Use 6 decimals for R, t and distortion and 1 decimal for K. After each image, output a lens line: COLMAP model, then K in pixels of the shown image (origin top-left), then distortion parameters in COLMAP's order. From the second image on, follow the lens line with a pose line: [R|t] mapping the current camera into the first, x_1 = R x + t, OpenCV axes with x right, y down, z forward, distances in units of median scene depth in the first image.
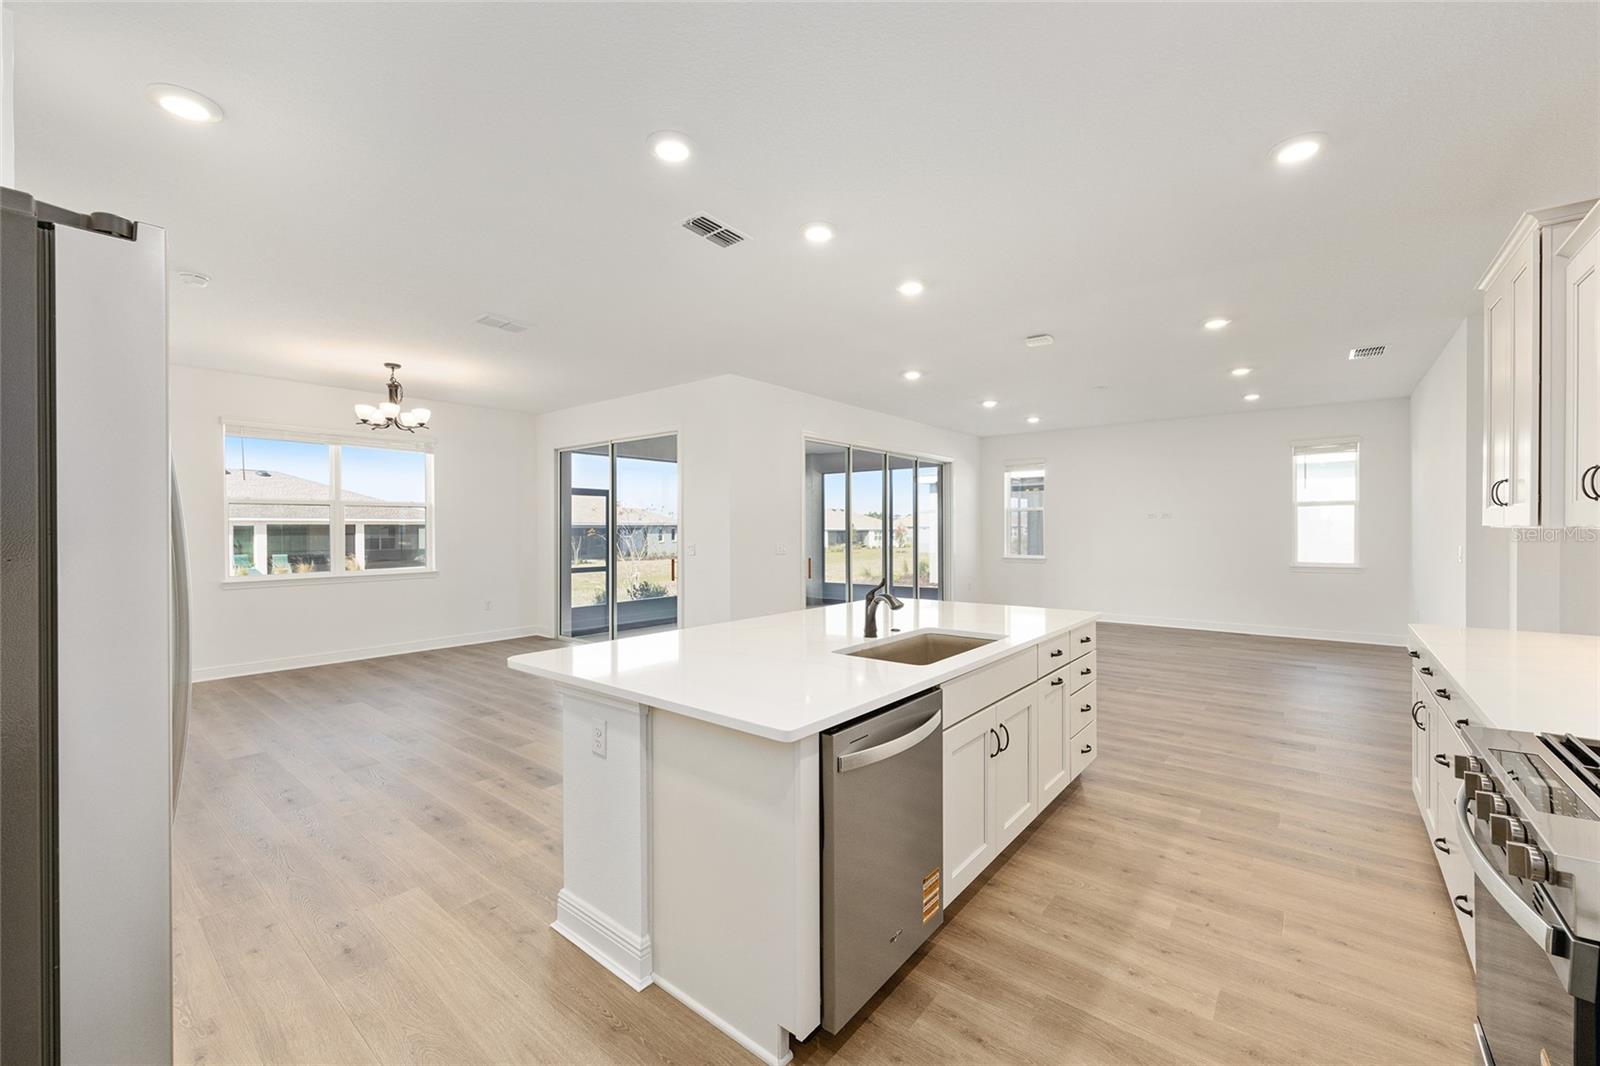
lens RADIAL K [[634.5, 0, 806.2], [0, 634.5, 529.5], [0, 0, 1]] dist [0.001727, 0.000537]
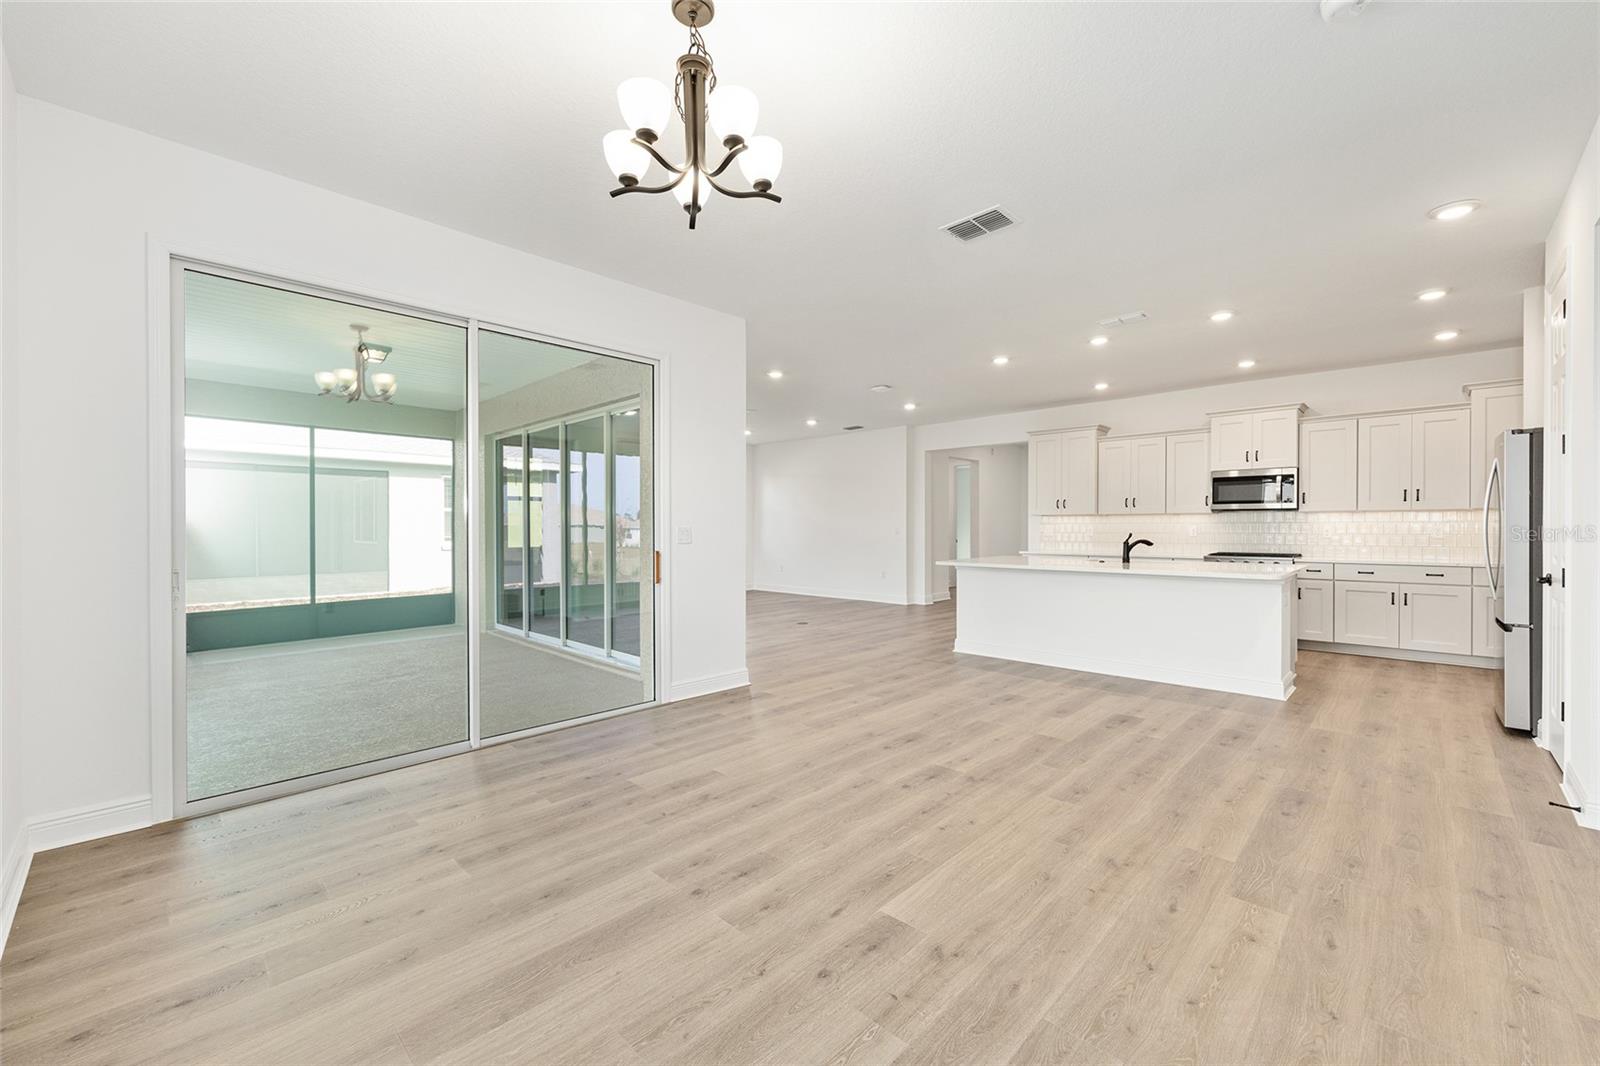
lens RADIAL K [[634.5, 0, 806.2], [0, 634.5, 529.5], [0, 0, 1]] dist [0.001727, 0.000537]
pose [[0.079558, -0.000019, 0.996830, -2.334772], [-0.002338, 0.999997, 0.000206, 0.075523], [-0.996827, -0.002347, 0.079558, 2.166598]]
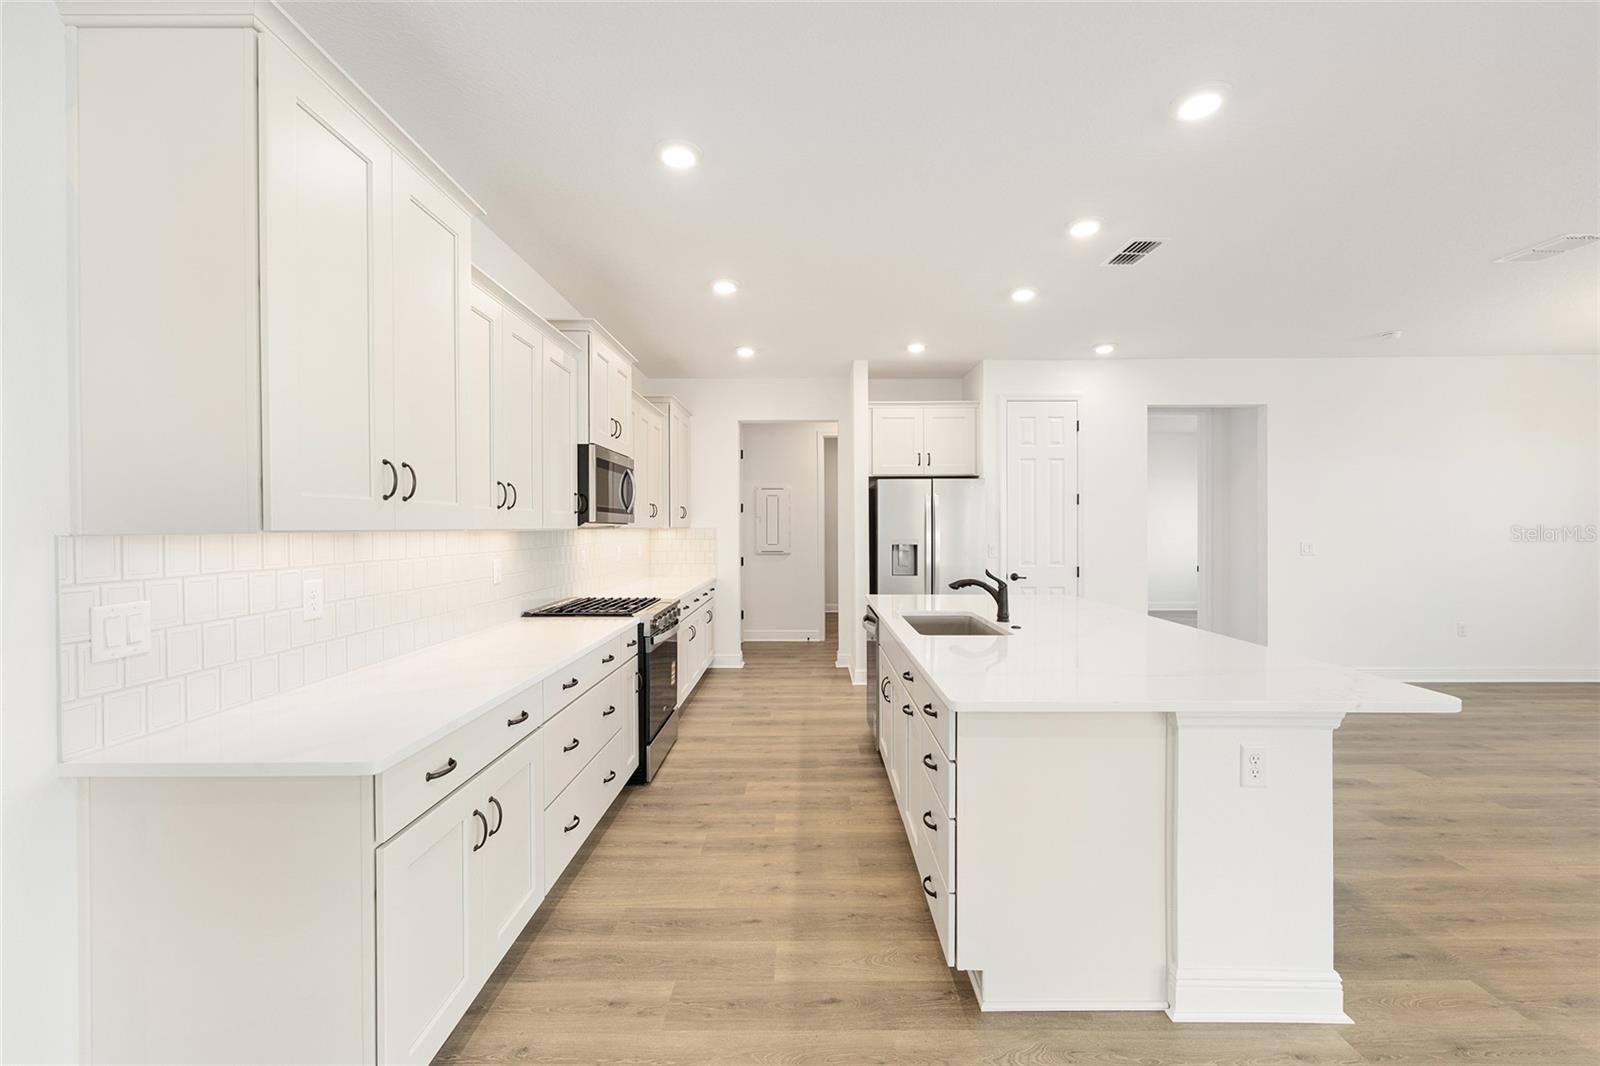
lens RADIAL K [[634.5, 0, 806.2], [0, 634.5, 529.5], [0, 0, 1]] dist [0.001727, 0.000537]
pose [[-0.776215, 0.010817, -0.630375, 1.276967], [0.004814, 0.999925, 0.011229, -0.011733], [0.630450, 0.005682, -0.776209, 1.946597]]
